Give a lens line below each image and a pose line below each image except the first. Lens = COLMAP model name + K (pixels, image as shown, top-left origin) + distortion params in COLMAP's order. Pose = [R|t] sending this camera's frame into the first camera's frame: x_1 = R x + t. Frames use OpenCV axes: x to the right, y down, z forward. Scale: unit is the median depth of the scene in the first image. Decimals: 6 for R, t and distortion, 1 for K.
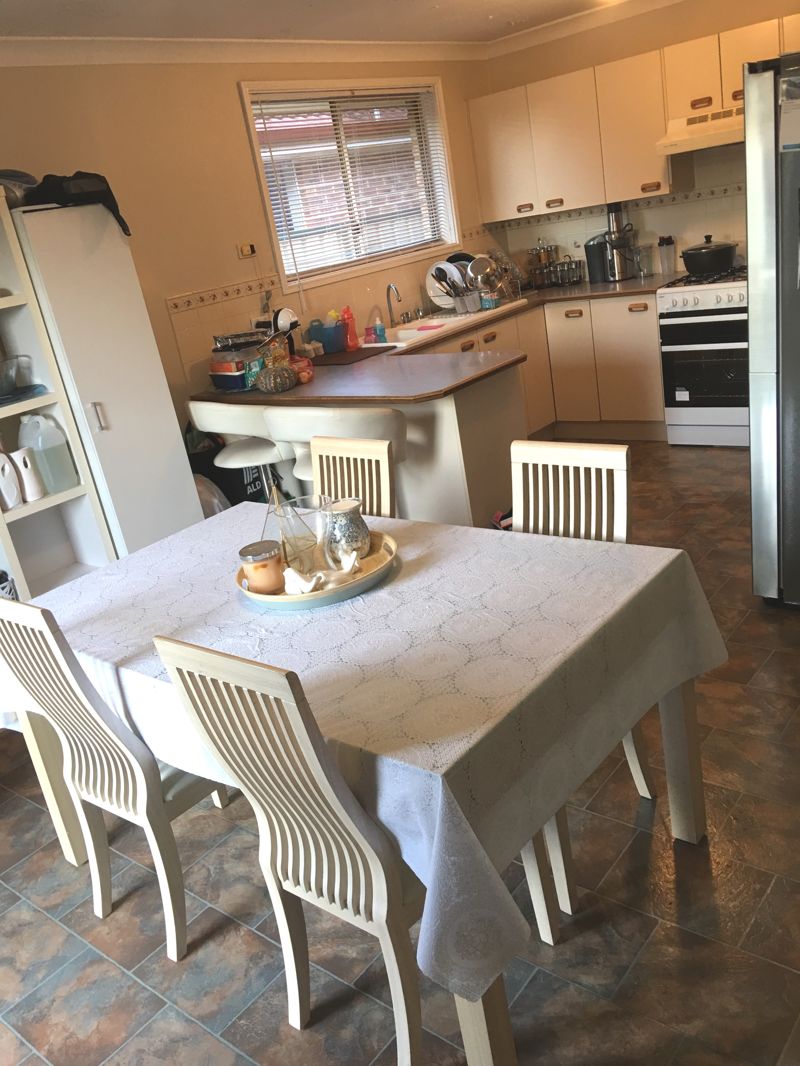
lens RADIAL K [[903.4, 0, 400.0], [0, 903.4, 533.0], [0, 0, 1]] dist [0.119385, -0.178560]
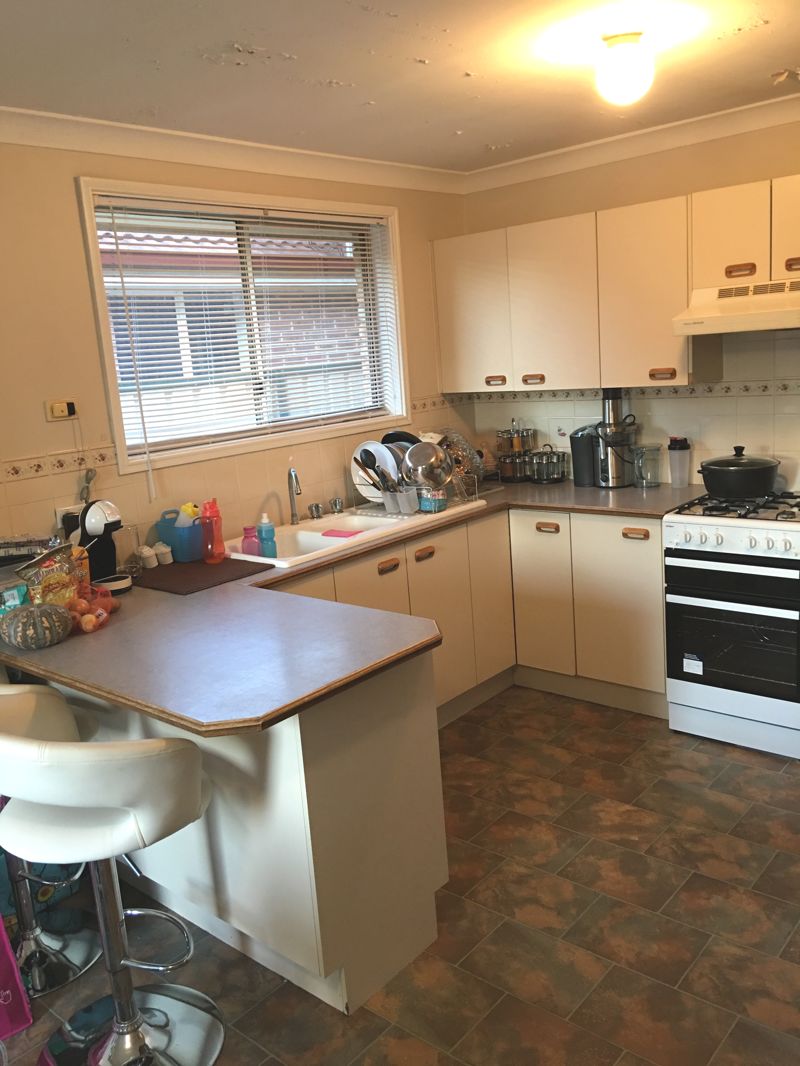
lens RADIAL K [[884.9, 0, 400.0], [0, 884.9, 533.0], [0, 0, 1]] dist [0.096779, -0.161618]
pose [[0.995316, 0.096317, -0.008304, 0.081235], [-0.096580, 0.986879, -0.129392, -0.136001], [-0.004268, 0.129588, 0.991559, 0.306032]]
